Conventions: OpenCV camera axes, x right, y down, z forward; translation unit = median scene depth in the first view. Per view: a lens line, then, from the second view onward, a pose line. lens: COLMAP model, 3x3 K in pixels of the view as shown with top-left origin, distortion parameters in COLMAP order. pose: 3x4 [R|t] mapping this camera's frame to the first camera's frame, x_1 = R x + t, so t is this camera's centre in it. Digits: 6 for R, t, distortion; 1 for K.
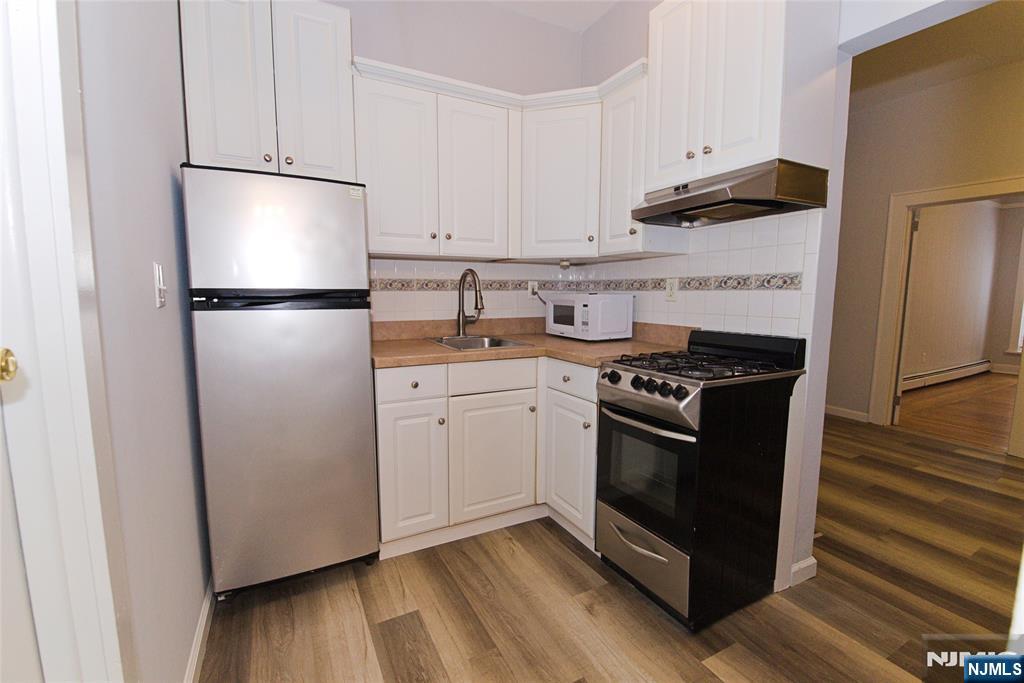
lens RADIAL K [[453.4, 0, 521.3], [0, 453.4, 342.0], [0, 0, 1]] dist [-0.001893, -0.000361]
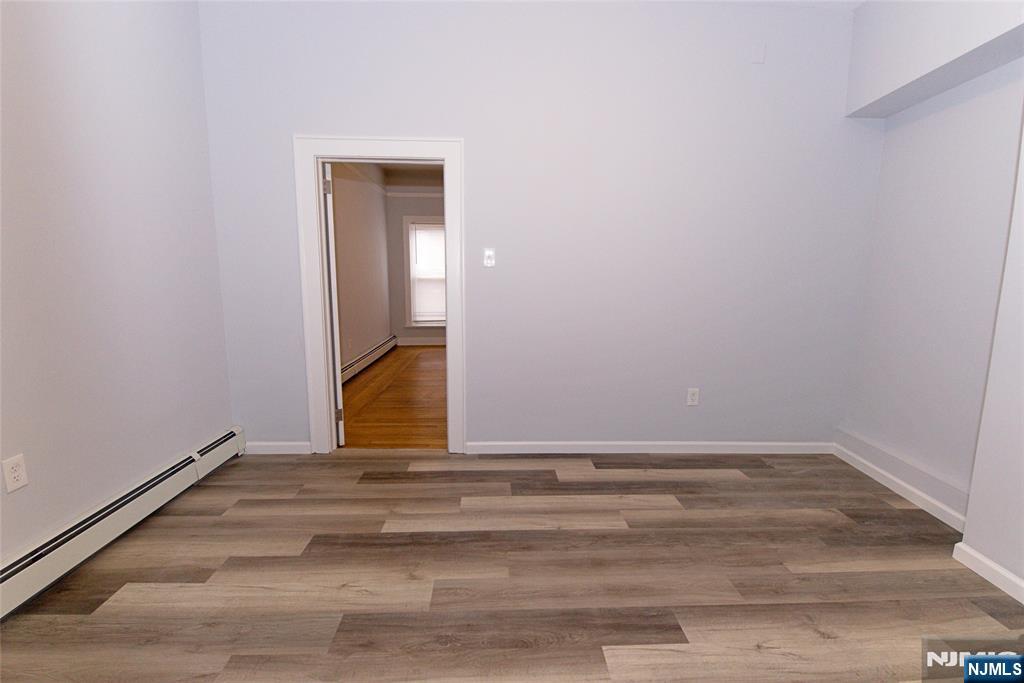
lens RADIAL K [[453.4, 0, 521.3], [0, 453.4, 342.0], [0, 0, 1]] dist [-0.001893, -0.000361]
pose [[0.432975, -0.134367, 0.891335, 0.360282], [0.093171, 0.990202, 0.104012, -0.058191], [-0.896578, 0.038012, 0.441252, 0.464164]]
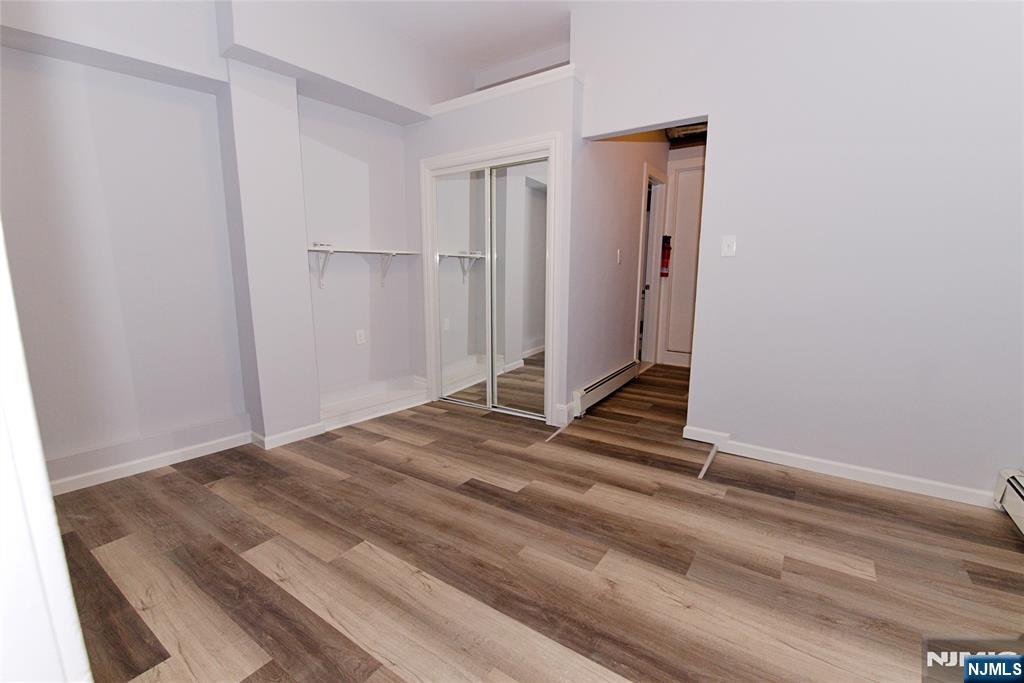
lens RADIAL K [[453.4, 0, 521.3], [0, 453.4, 342.0], [0, 0, 1]] dist [-0.001893, -0.000361]
pose [[-0.891235, 0.067928, -0.448425, 1.067035], [-0.051658, 0.967082, 0.249165, -0.106396], [0.450590, 0.245229, -0.858389, 1.170991]]
